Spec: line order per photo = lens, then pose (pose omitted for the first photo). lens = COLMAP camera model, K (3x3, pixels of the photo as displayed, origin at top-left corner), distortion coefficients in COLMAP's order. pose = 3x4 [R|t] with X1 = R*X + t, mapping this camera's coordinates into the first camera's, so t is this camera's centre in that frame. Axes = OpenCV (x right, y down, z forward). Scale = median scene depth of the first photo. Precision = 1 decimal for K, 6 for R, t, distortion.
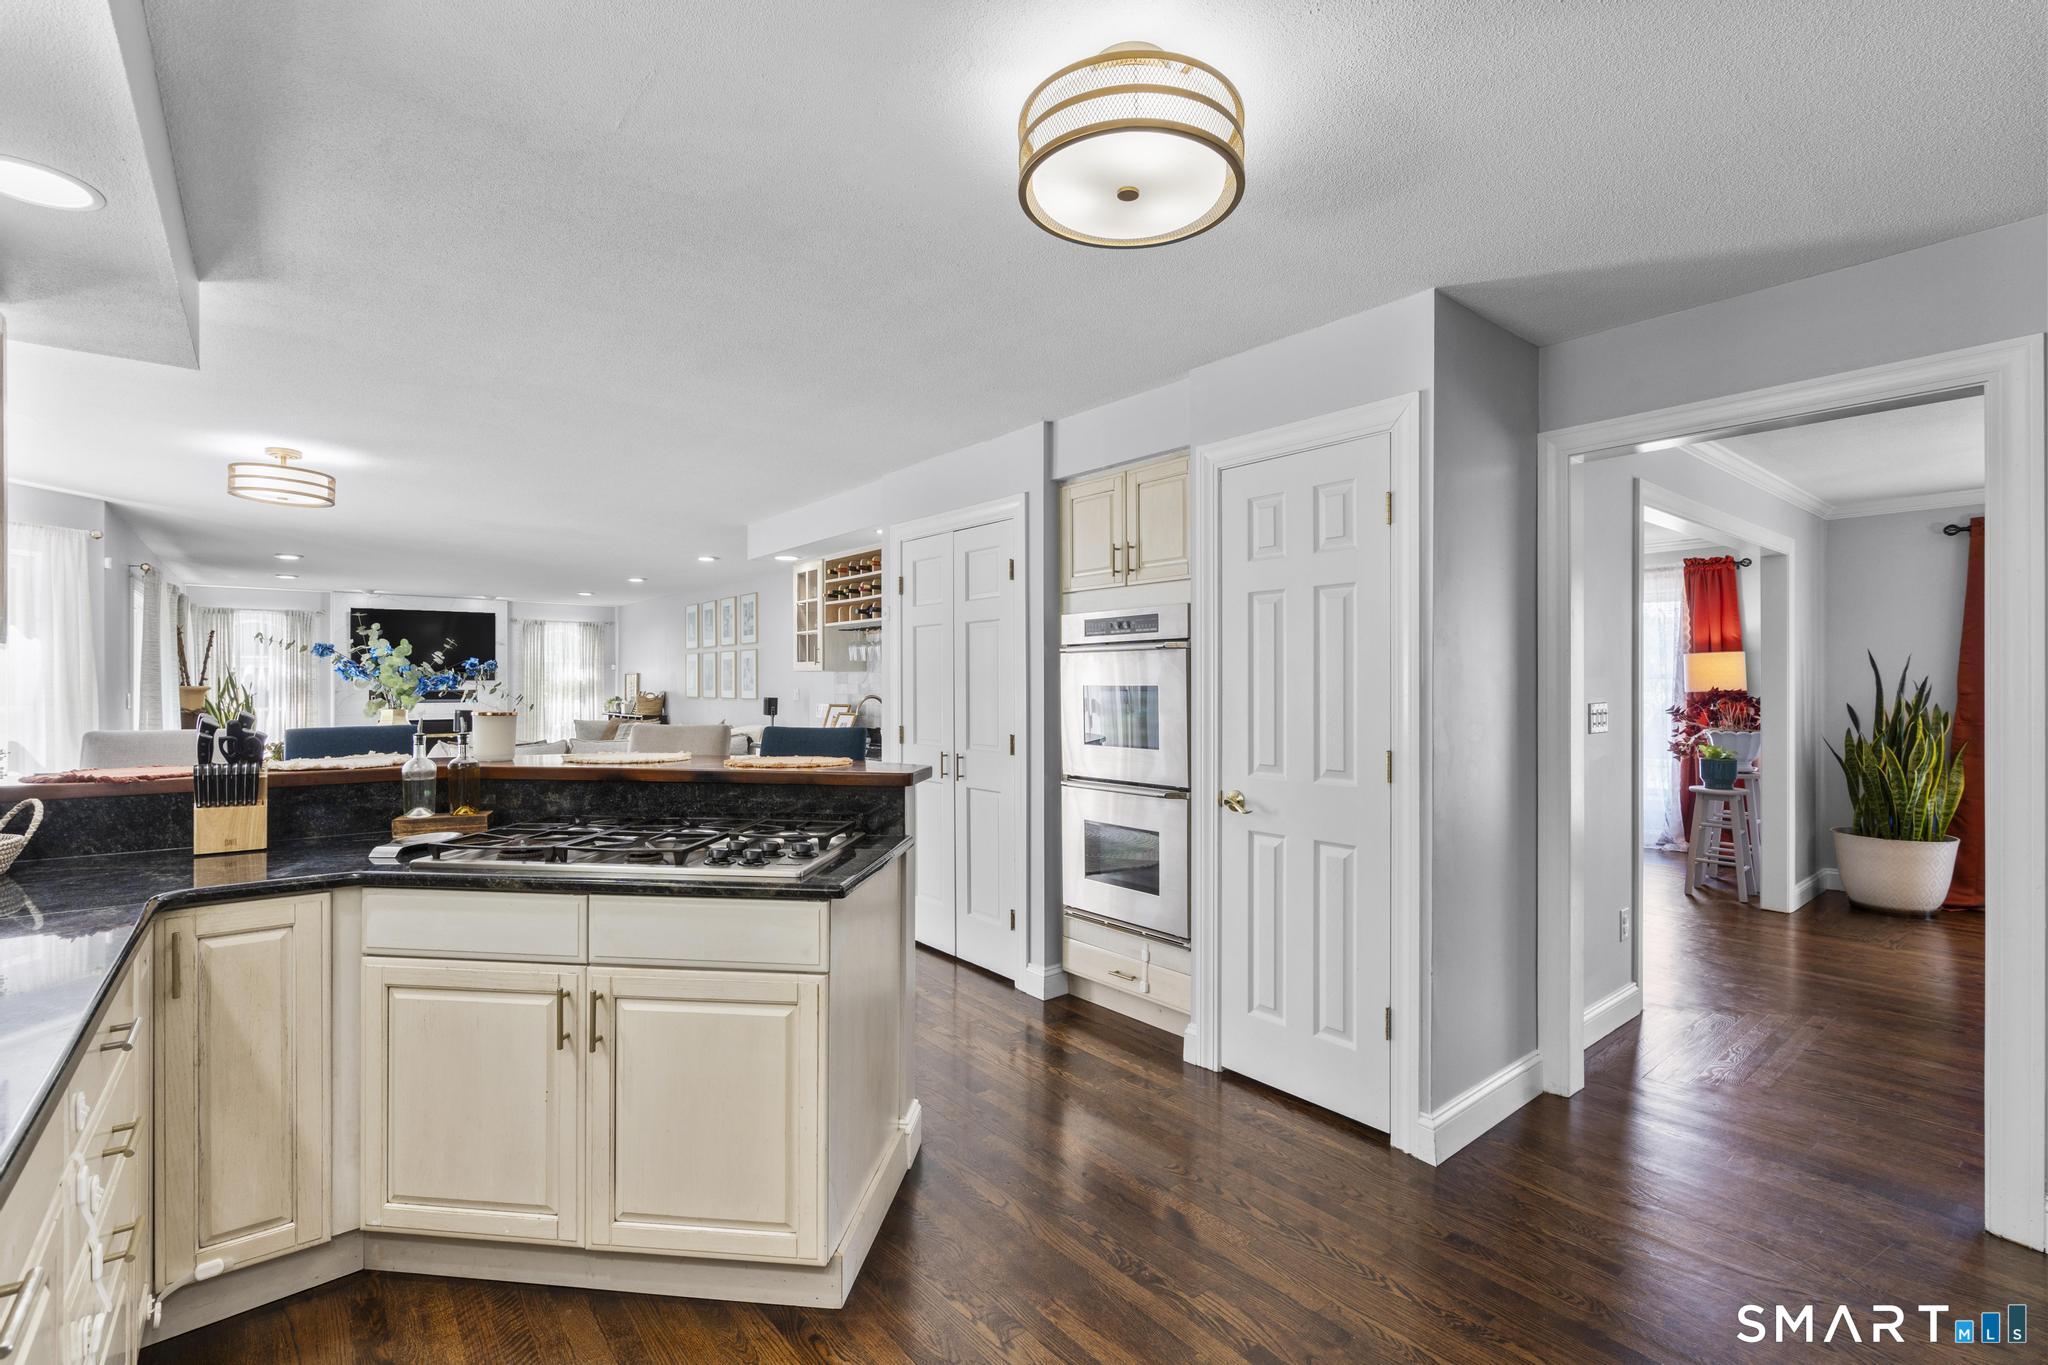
lens RADIAL K [[918.8, 0, 1024.0], [0, 918.8, 682.0], [0, 0, 1]] dist [-0.001370, 0.000006]
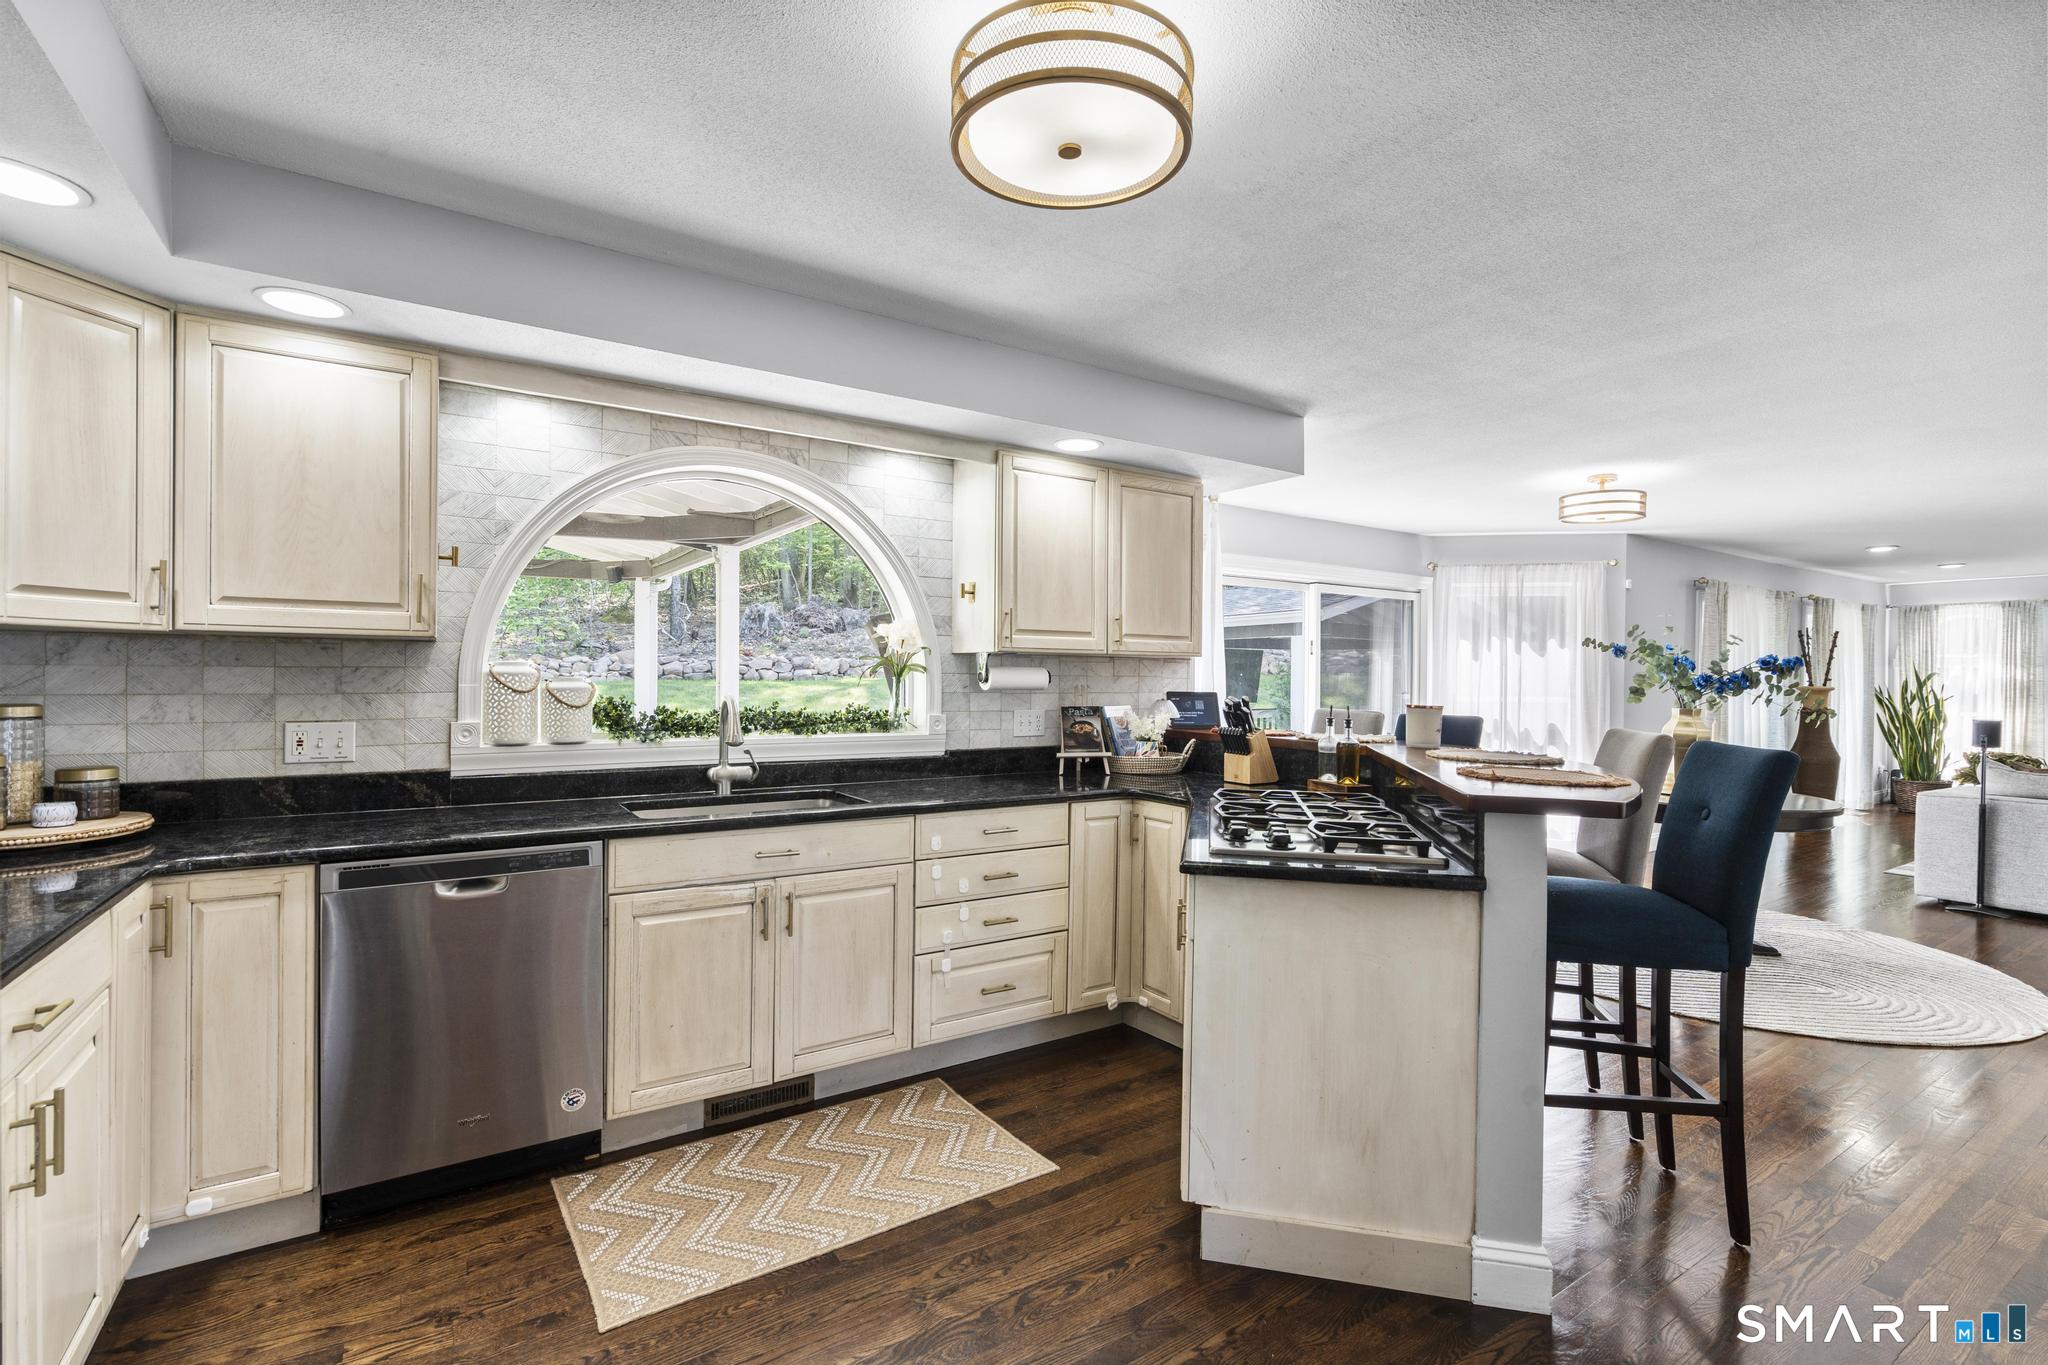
lens RADIAL K [[918.8, 0, 1023.2], [0, 918.8, 677.3], [0, 0, 1]] dist [-0.001370, 0.000006]
pose [[-0.104197, 0.002807, -0.994553, 0.343278], [-0.010682, 0.999935, 0.003941, -0.001221], [0.994499, 0.011034, -0.104160, 0.349233]]
